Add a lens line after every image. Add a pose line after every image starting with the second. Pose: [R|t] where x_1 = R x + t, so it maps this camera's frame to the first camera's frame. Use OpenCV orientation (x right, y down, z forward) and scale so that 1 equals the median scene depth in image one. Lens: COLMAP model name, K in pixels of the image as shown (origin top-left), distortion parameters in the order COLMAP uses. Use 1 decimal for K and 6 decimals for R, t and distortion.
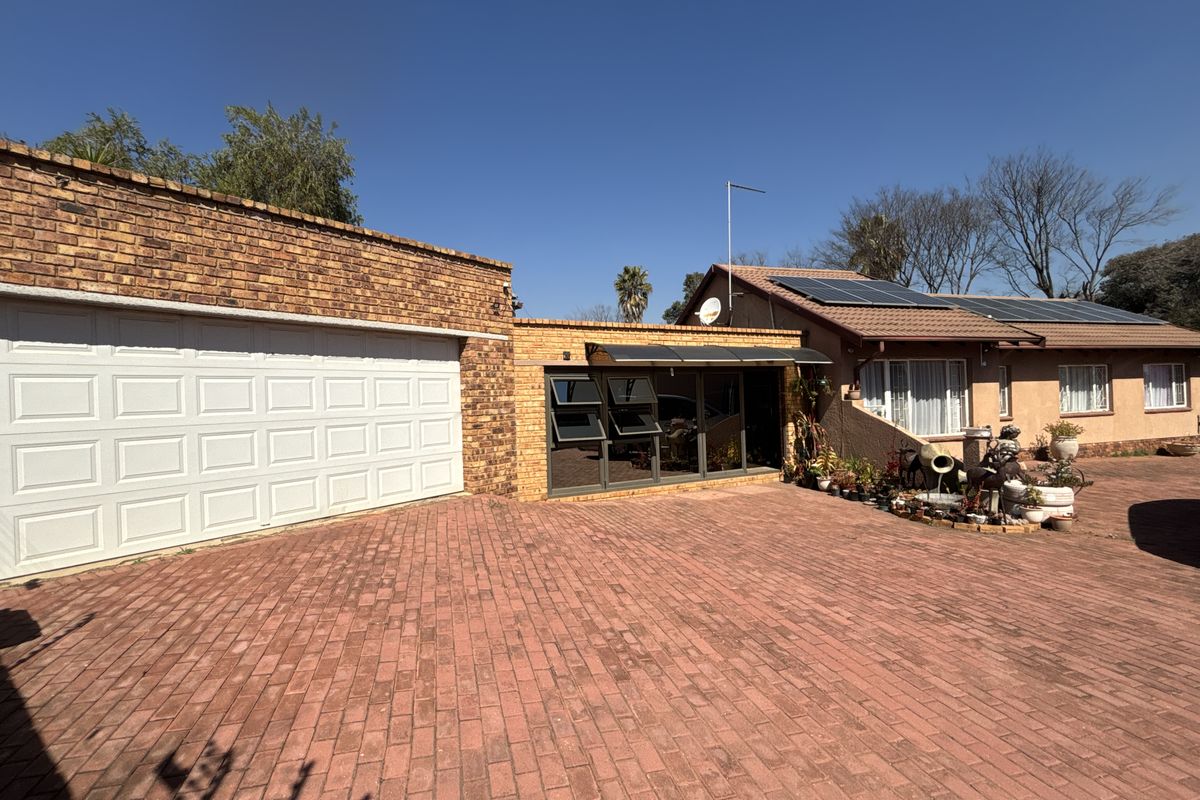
lens RADIAL K [[535.3, 0, 598.0], [0, 535.3, 398.7], [0, 0, 1]] dist [0.000038, 0.000033]
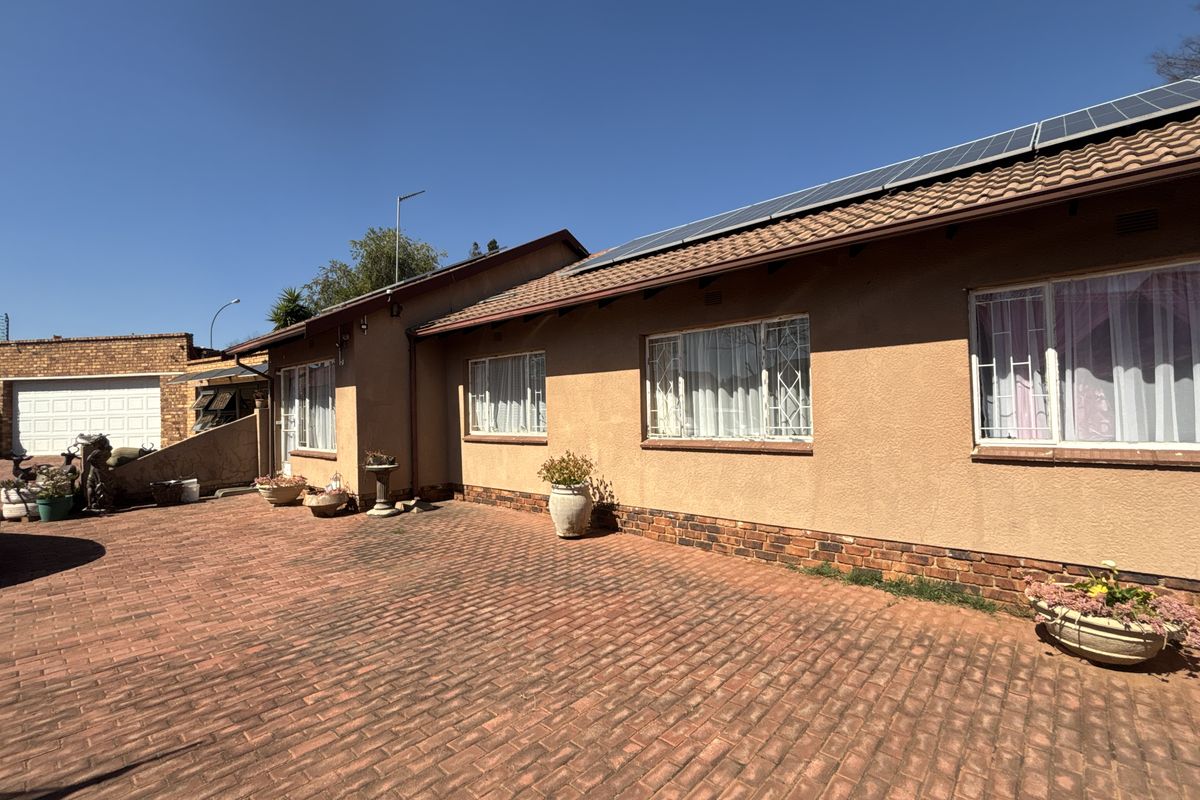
lens RADIAL K [[535.3, 0, 600.5], [0, 535.3, 397.7], [0, 0, 1]] dist [0.000038, 0.000033]
pose [[0.520869, -0.004366, -0.853625, 2.284175], [0.010535, 0.999944, 0.001314, -0.016946], [0.853572, -0.009677, 0.520886, 1.338431]]
